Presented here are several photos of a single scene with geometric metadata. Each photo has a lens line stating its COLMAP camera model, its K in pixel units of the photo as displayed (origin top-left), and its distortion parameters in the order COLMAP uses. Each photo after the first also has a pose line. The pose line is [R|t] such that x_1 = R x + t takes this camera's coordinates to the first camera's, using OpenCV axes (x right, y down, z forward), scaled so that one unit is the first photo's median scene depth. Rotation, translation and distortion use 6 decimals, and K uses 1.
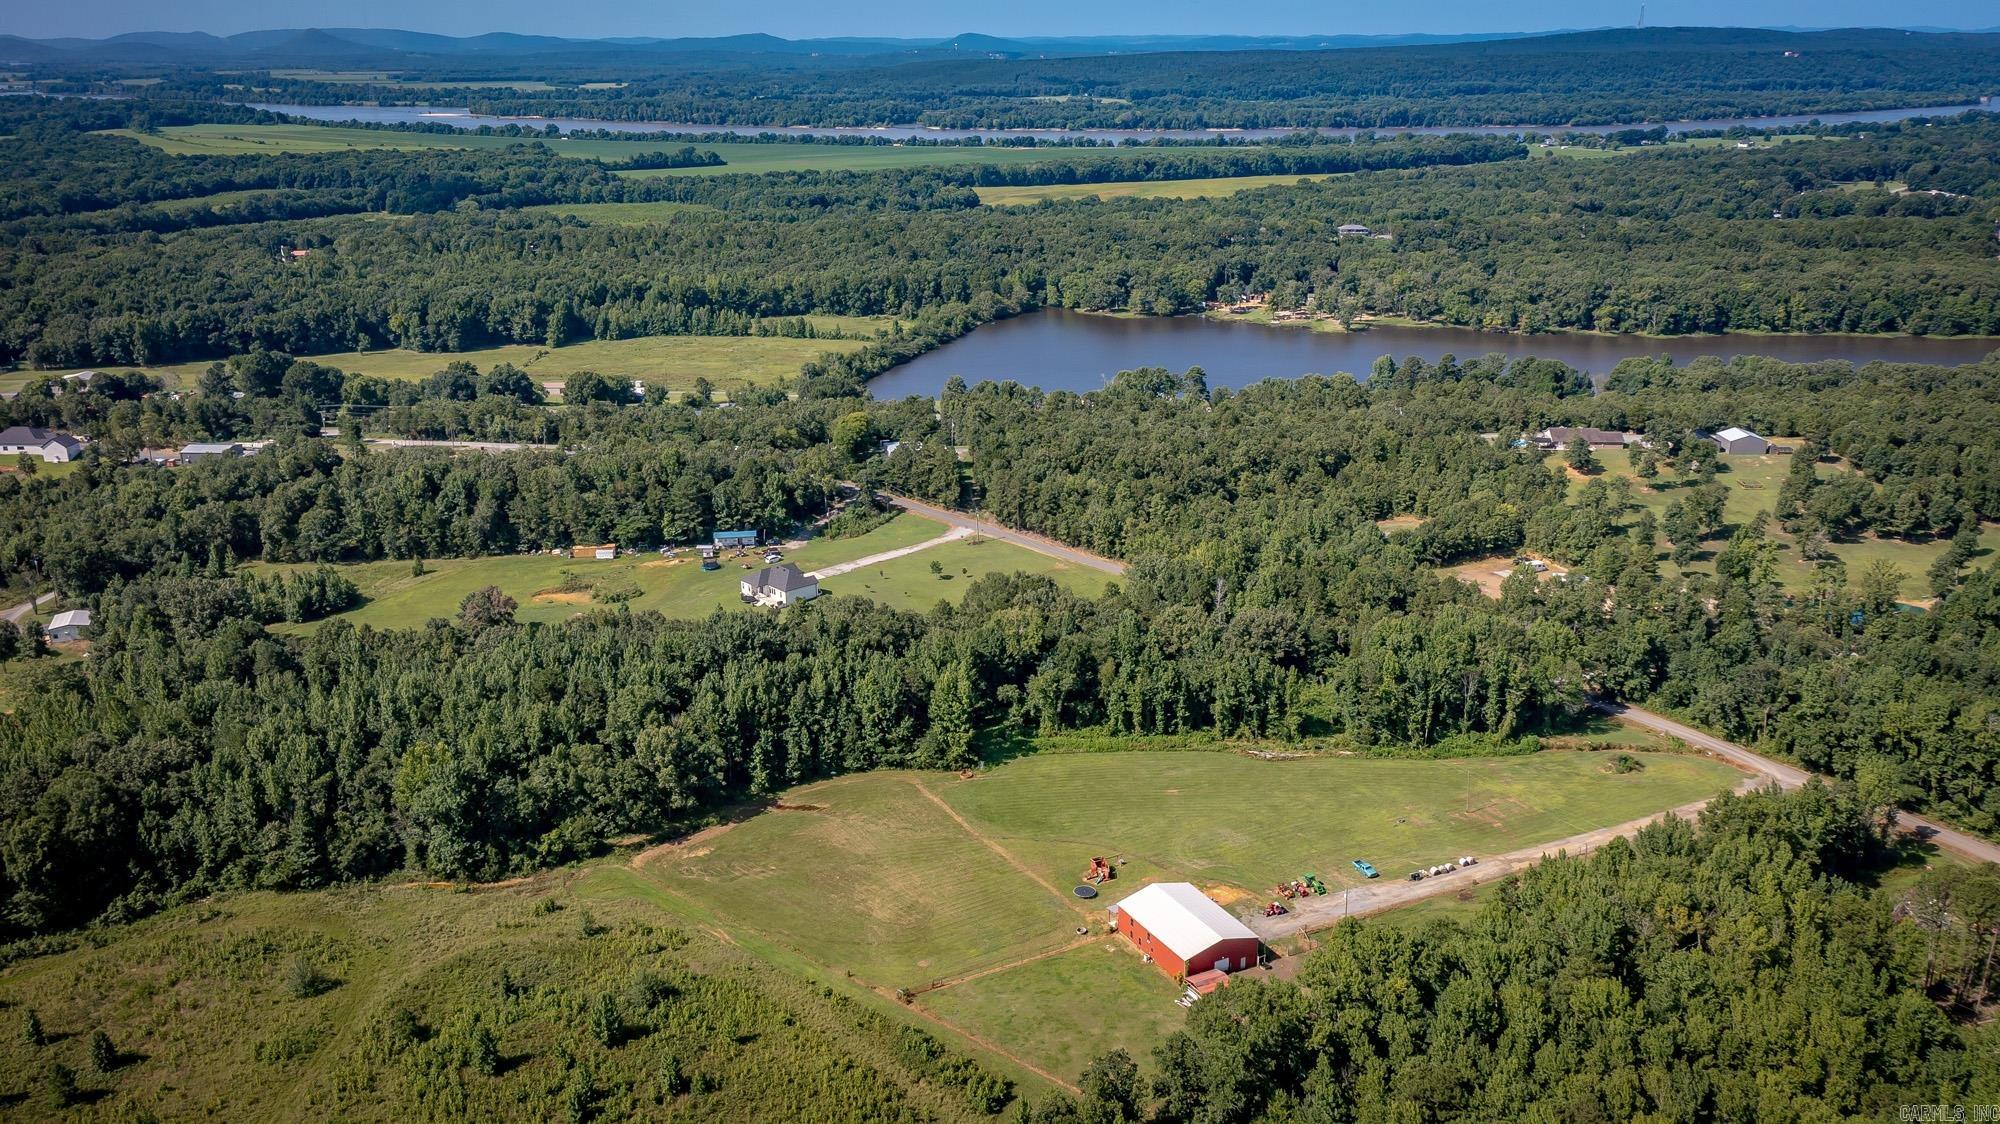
lens RADIAL K [[1601.5, 0, 998.4], [0, 1601.5, 553.6], [0, 0, 1]] dist [0.006812, 0.015224]
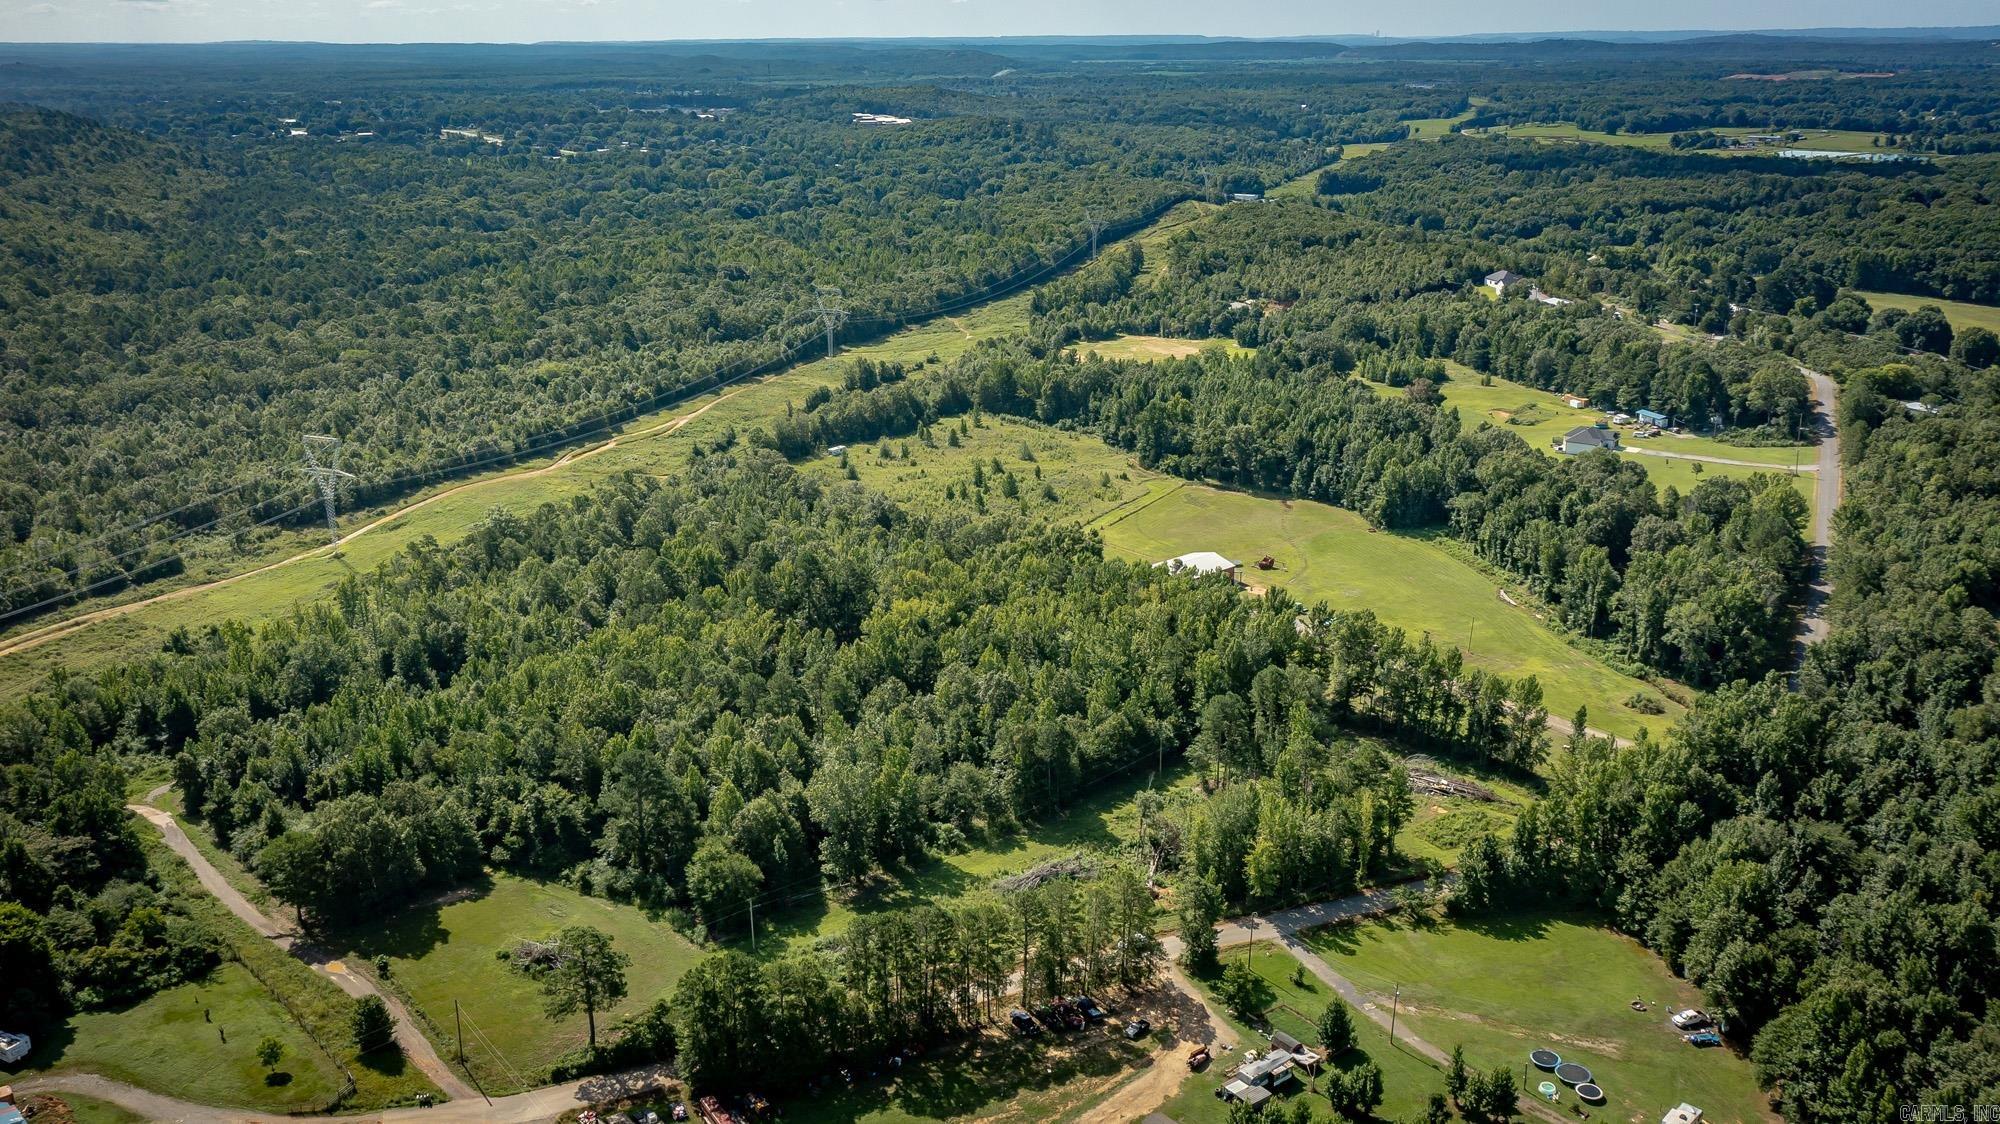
lens RADIAL K [[1630.9, 0, 996.2], [0, 1630.9, 563.7], [0, 0, 1]] dist [0.005607, 0.014315]
pose [[0.210289, 0.305142, -0.928799, 0.470301], [-0.292782, 0.926095, 0.237964, -0.028796], [0.932768, 0.221894, 0.284088, 0.116821]]
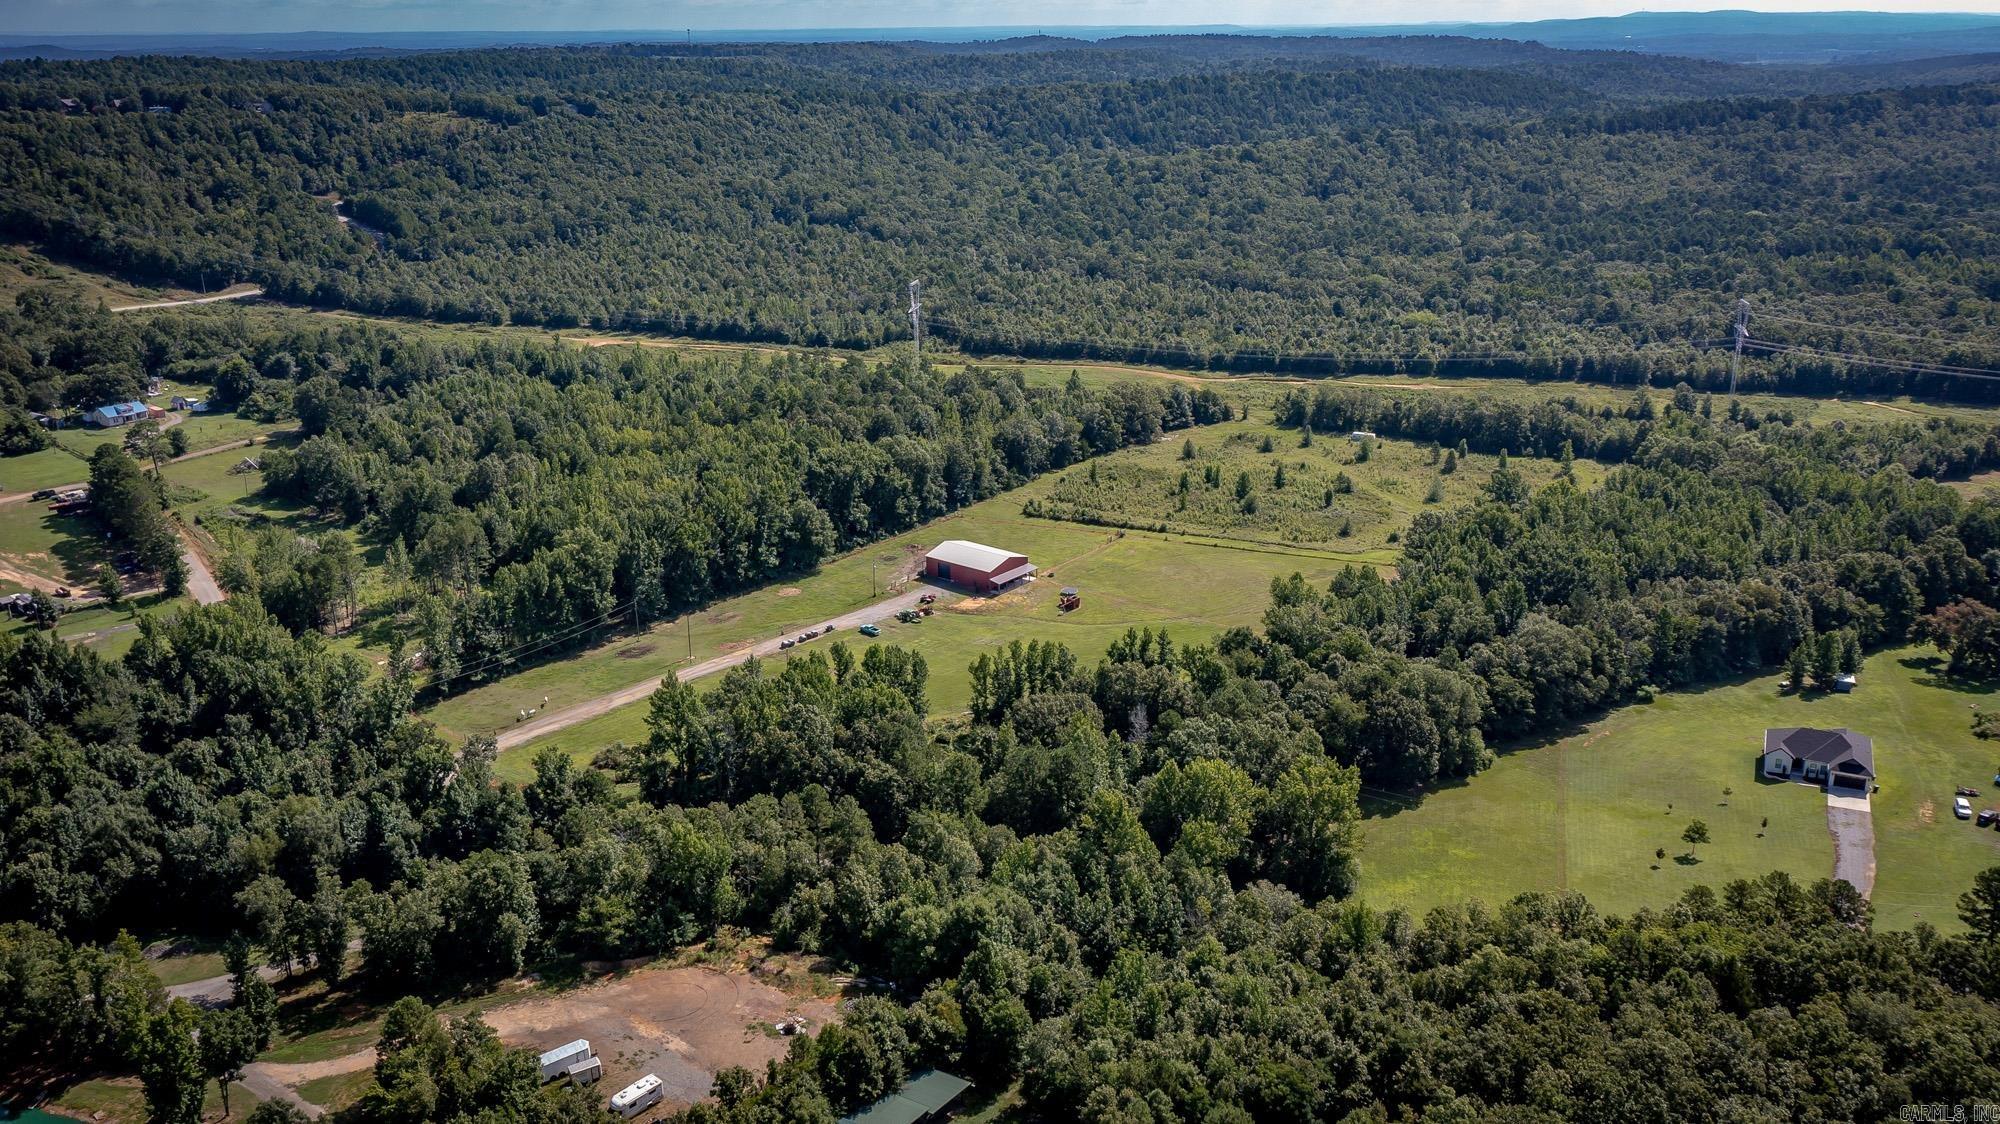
lens RADIAL K [[1601.5, 0, 998.4], [0, 1601.5, 553.6], [0, 0, 1]] dist [0.006812, 0.015224]
pose [[-0.921807, 0.133773, -0.363836, 0.190010], [-0.106038, 0.815758, 0.568591, -0.181772], [0.372864, 0.562711, -0.737786, 0.634298]]
